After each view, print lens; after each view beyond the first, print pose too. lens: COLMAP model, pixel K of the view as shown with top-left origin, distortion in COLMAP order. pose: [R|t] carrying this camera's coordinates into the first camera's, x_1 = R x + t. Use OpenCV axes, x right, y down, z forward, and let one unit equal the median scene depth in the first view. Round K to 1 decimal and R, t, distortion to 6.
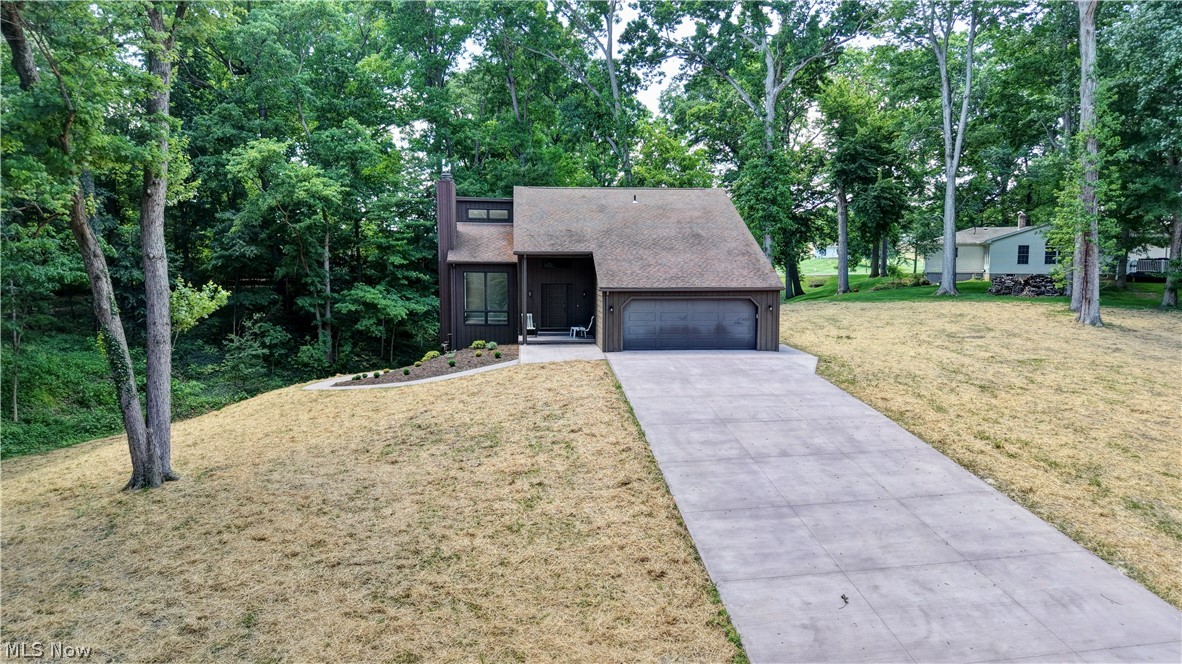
lens RADIAL K [[763.1, 0, 591.0], [0, 763.1, 332.0], [0, 0, 1]] dist [0.002575, -0.000670]
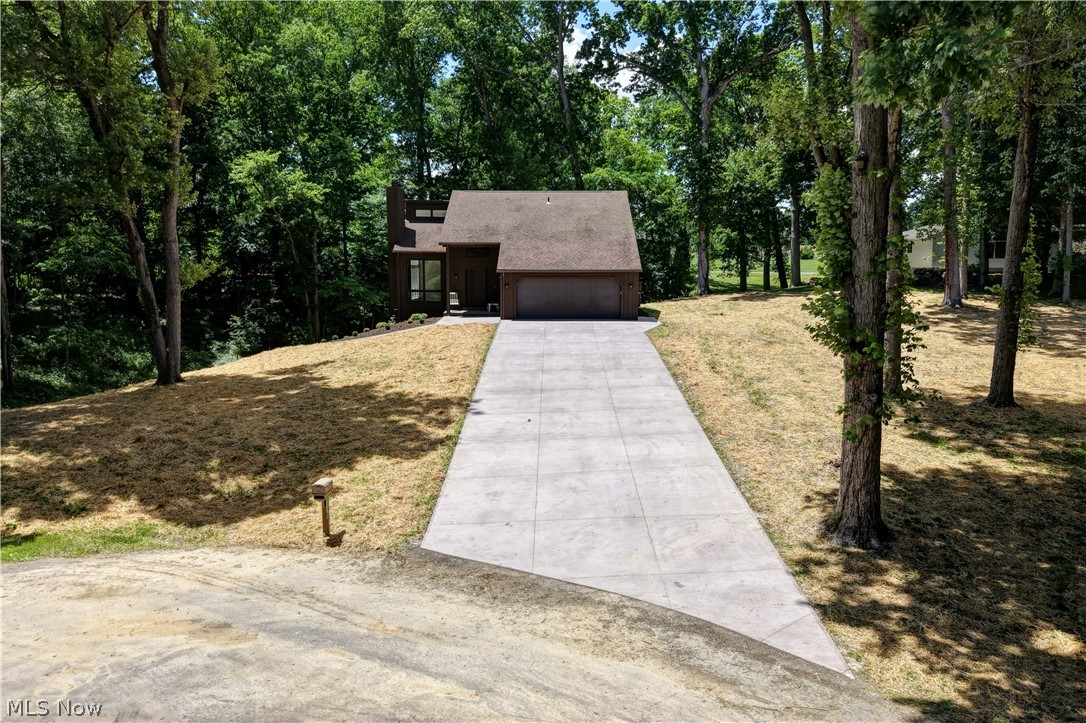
lens RADIAL K [[792.1, 0, 545.7], [0, 792.1, 345.1], [0, 0, 1]] dist [0.003988, 0.000633]
pose [[0.996735, 0.008877, -0.080256, 0.118214], [-0.007964, 0.999900, 0.011698, 0.032091], [0.080352, -0.011021, 0.996706, -0.203016]]
